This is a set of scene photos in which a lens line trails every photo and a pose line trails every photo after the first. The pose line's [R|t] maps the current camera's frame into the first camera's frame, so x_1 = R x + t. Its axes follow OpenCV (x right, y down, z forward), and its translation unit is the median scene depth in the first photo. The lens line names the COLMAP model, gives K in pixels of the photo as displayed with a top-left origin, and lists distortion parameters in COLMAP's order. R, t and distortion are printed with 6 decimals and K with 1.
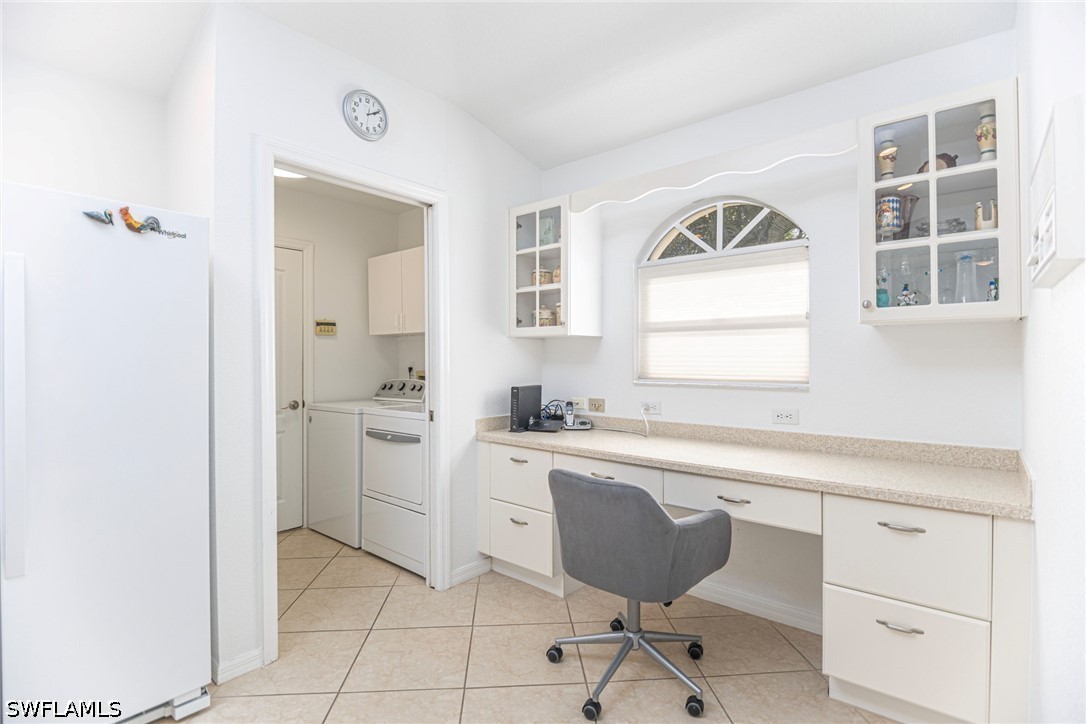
lens RADIAL K [[519.7, 0, 576.0], [0, 519.7, 360.0], [0, 0, 1]] dist [-0.028262, -0.000269]
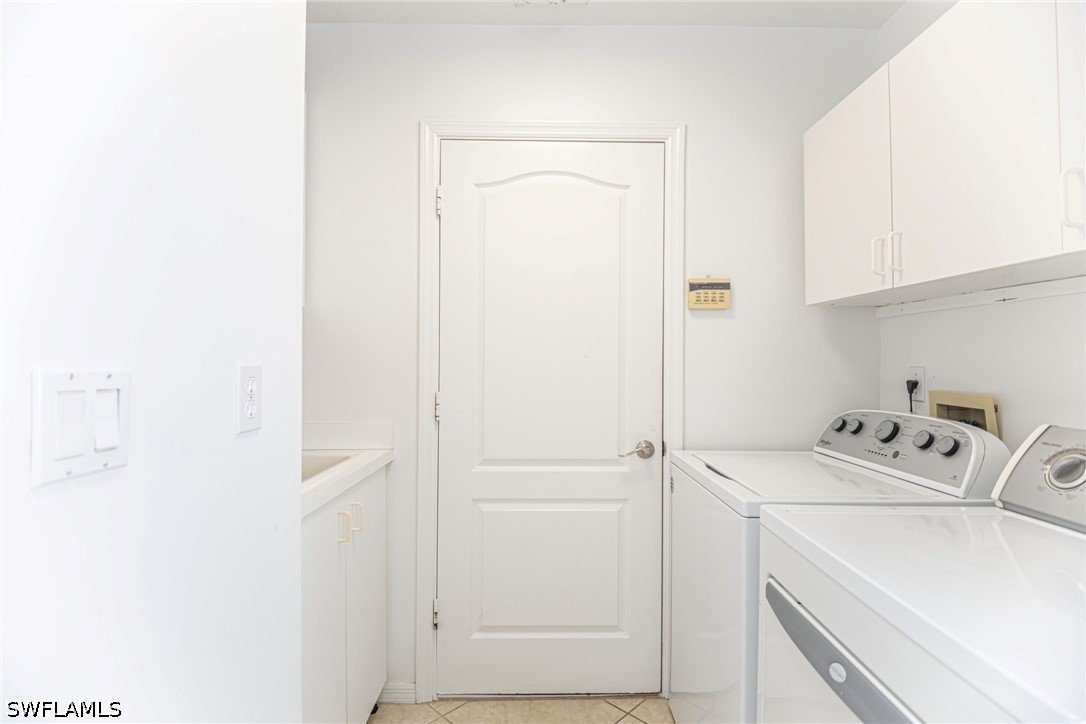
lens RADIAL K [[528.9, 0, 543.0], [0, 528.9, 362.0], [0, 0, 1]] dist [-0.001536, -0.000501]
pose [[0.622492, 0.004030, -0.782616, -0.201470], [-0.007791, 0.999969, -0.001048, 0.002598], [0.782587, 0.006750, 0.622504, 0.589897]]
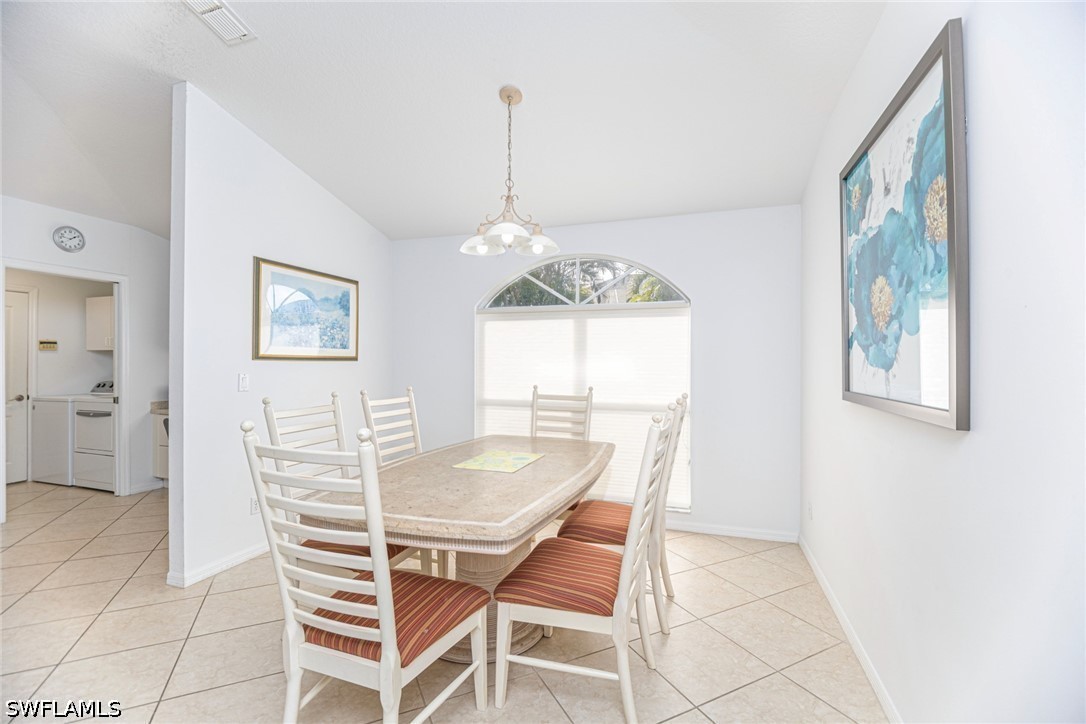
lens RADIAL K [[468.1, 0, 556.6], [0, 468.1, 362.5], [0, 0, 1]] dist [0.000230, -0.010468]
pose [[0.936187, 0.007610, 0.351419, 0.422100], [-0.007841, 0.999969, -0.000767, -0.024687], [-0.351414, -0.002037, 0.936218, -0.759349]]
